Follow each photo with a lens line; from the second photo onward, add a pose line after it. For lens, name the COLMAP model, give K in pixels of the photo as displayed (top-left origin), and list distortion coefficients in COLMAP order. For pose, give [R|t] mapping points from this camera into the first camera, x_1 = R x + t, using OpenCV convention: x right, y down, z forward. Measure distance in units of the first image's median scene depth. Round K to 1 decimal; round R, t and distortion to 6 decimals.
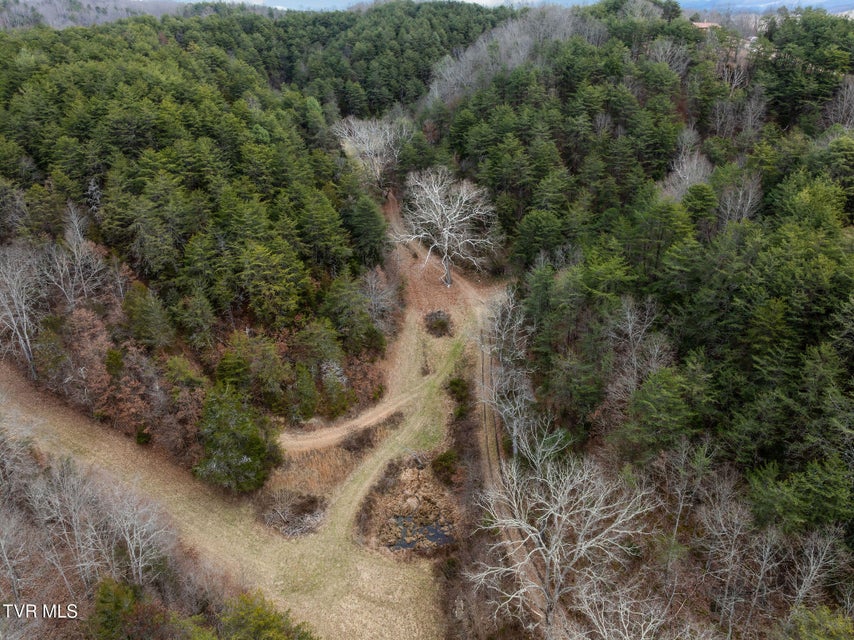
lens RADIAL K [[595.2, 0, 432.8], [0, 595.2, 313.6], [0, 0, 1]] dist [-0.047729, 0.005330]
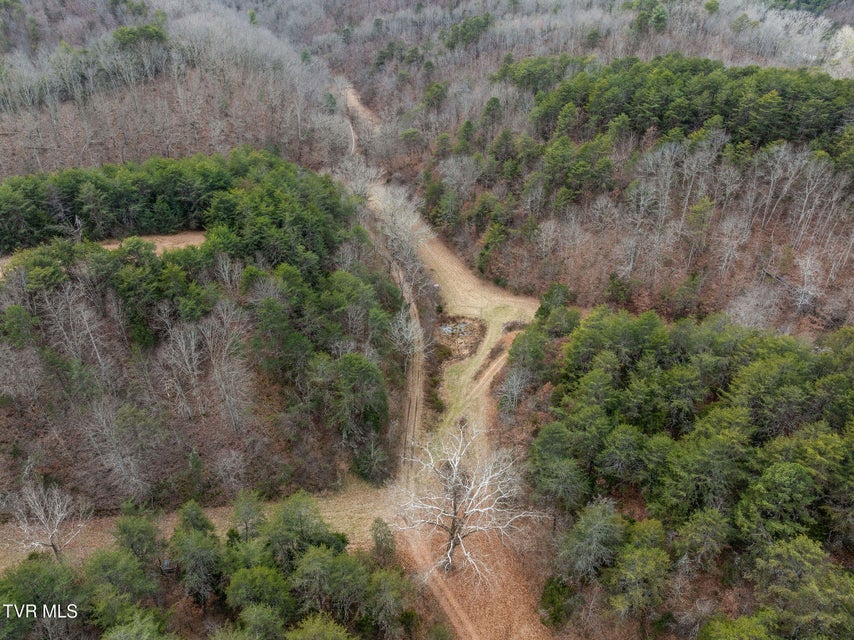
lens RADIAL K [[620.6, 0, 427.0], [0, 620.6, 320.0], [0, 0, 1]] dist [-0.008398, -0.002265]
pose [[-0.999800, 0.013655, -0.014604, 0.055053], [-0.006988, 0.445739, 0.895136, -0.811187], [0.018732, 0.895059, -0.445554, 0.994238]]
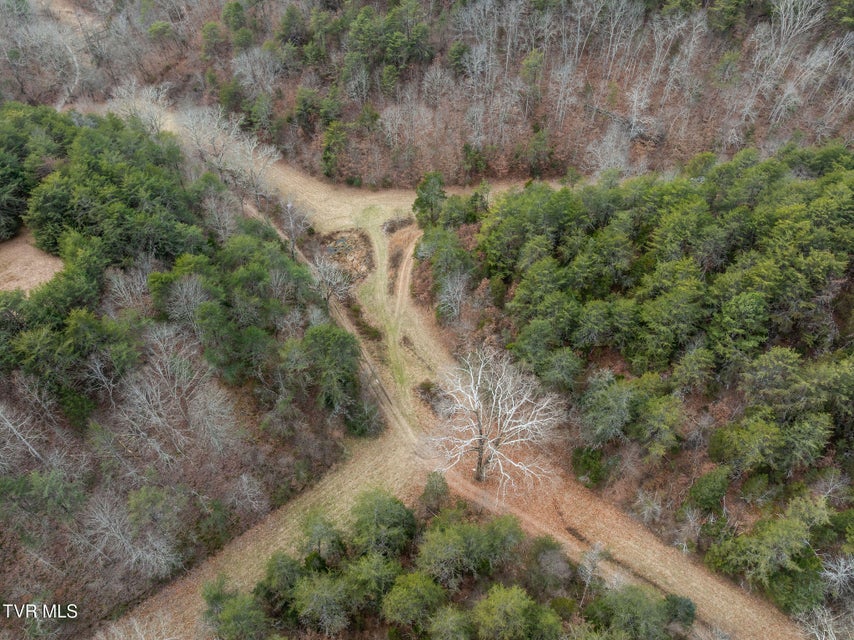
lens RADIAL K [[620.6, 0, 427.0], [0, 620.6, 320.0], [0, 0, 1]] dist [-0.008398, -0.002265]
pose [[-0.857419, 0.381867, -0.344978, 0.270330], [-0.256307, 0.264417, 0.929726, -0.800965], [0.446250, 0.885585, -0.128841, 0.829021]]
